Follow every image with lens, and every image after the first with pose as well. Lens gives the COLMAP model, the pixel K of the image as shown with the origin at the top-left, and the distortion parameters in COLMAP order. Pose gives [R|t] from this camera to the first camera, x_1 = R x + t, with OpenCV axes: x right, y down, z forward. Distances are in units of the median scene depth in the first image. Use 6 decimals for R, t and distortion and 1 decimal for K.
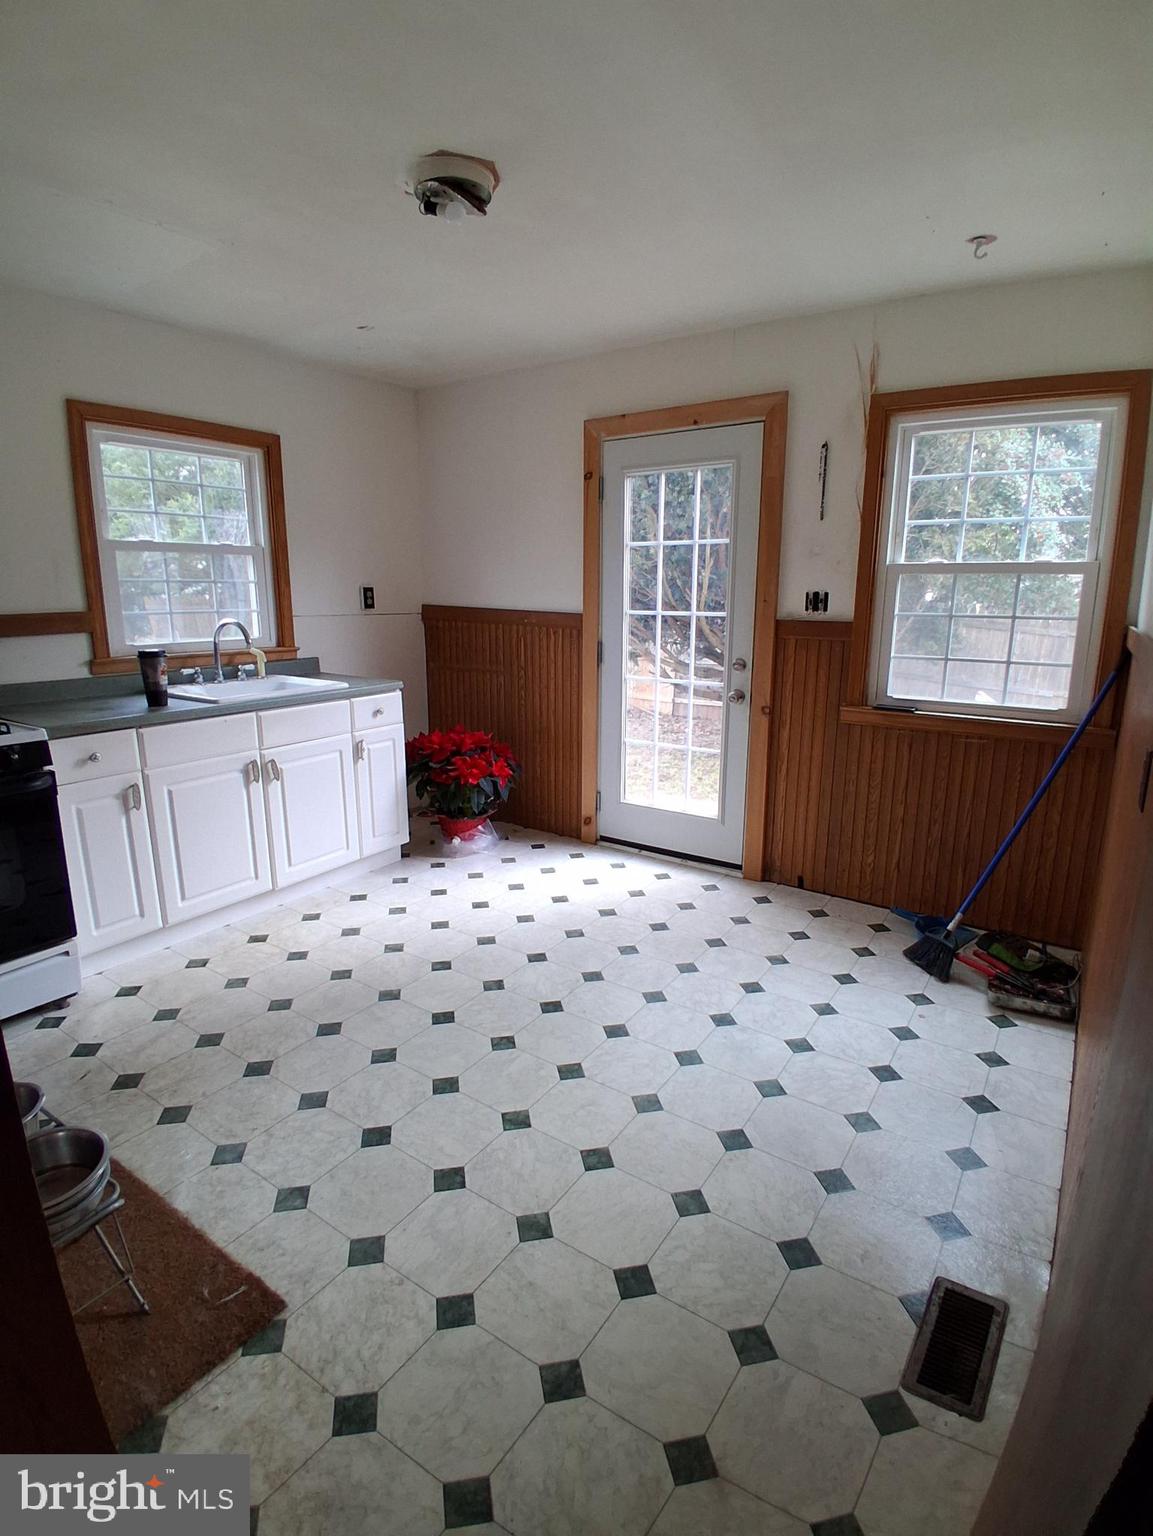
lens RADIAL K [[752.5, 0, 576.5], [0, 752.5, 768.0], [0, 0, 1]] dist [0.011370, -0.049449]
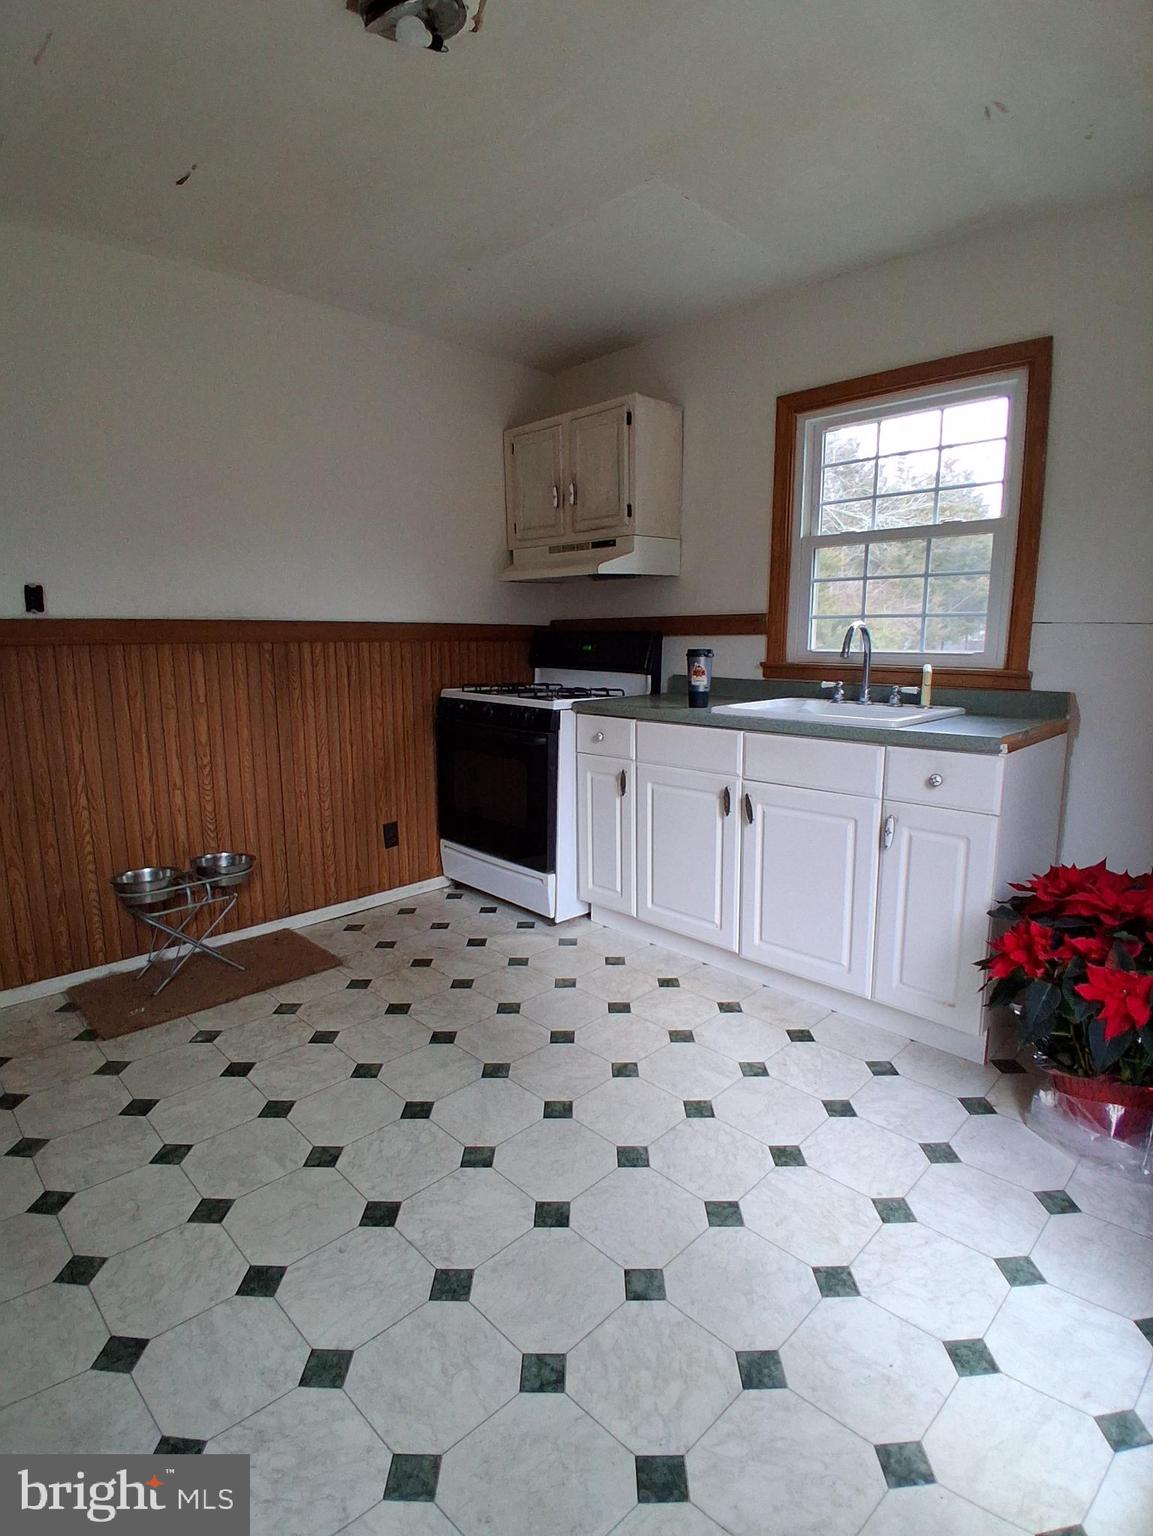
lens RADIAL K [[752.5, 0, 576.5], [0, 752.5, 768.0], [0, 0, 1]] dist [0.011370, -0.049449]
pose [[-0.180415, 0.169346, -0.968903, 0.395095], [-0.223710, 0.952185, 0.208080, -0.165794], [0.957812, 0.254294, -0.133904, 0.947954]]
